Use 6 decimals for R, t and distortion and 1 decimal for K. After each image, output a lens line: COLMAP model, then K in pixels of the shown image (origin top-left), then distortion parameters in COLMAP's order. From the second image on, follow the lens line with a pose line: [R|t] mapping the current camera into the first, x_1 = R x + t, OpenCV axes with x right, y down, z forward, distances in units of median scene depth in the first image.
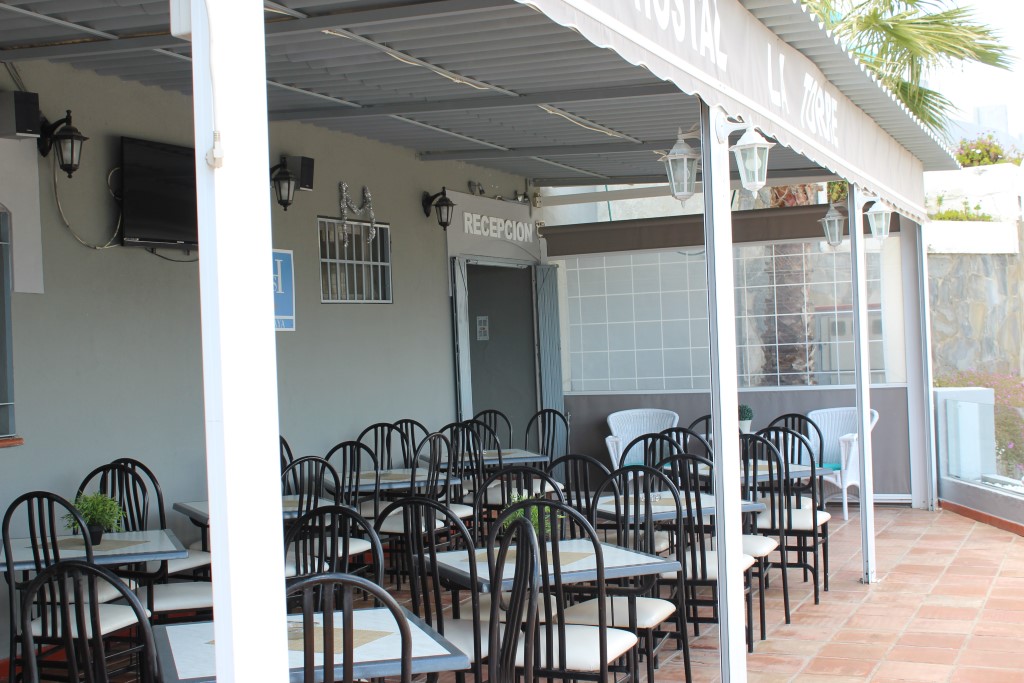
lens RADIAL K [[1331.7, 0, 512.0], [0, 1331.7, 341.5], [0, 0, 1]] dist [-0.049025, -0.056346]
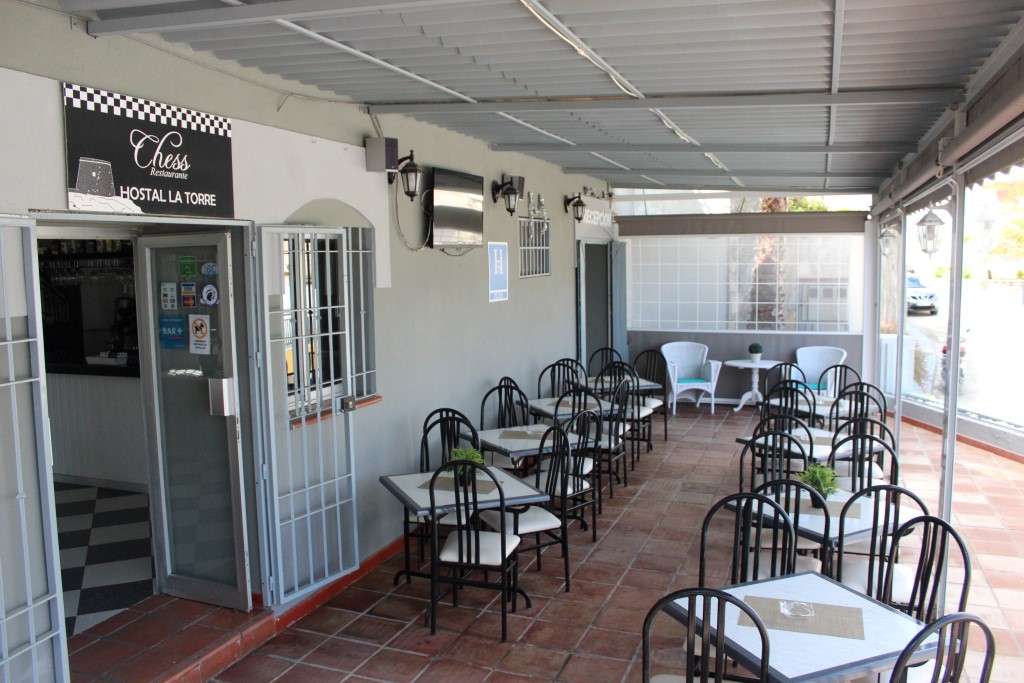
lens RADIAL K [[845.6, 0, 512.0], [0, 845.6, 341.5], [0, 0, 1]] dist [-0.158259, 0.129070]
pose [[0.996260, 0.018890, 0.084313, -0.196848], [-0.027530, 0.994350, 0.102521, -0.047490], [-0.081900, -0.104459, 0.991151, 0.090679]]
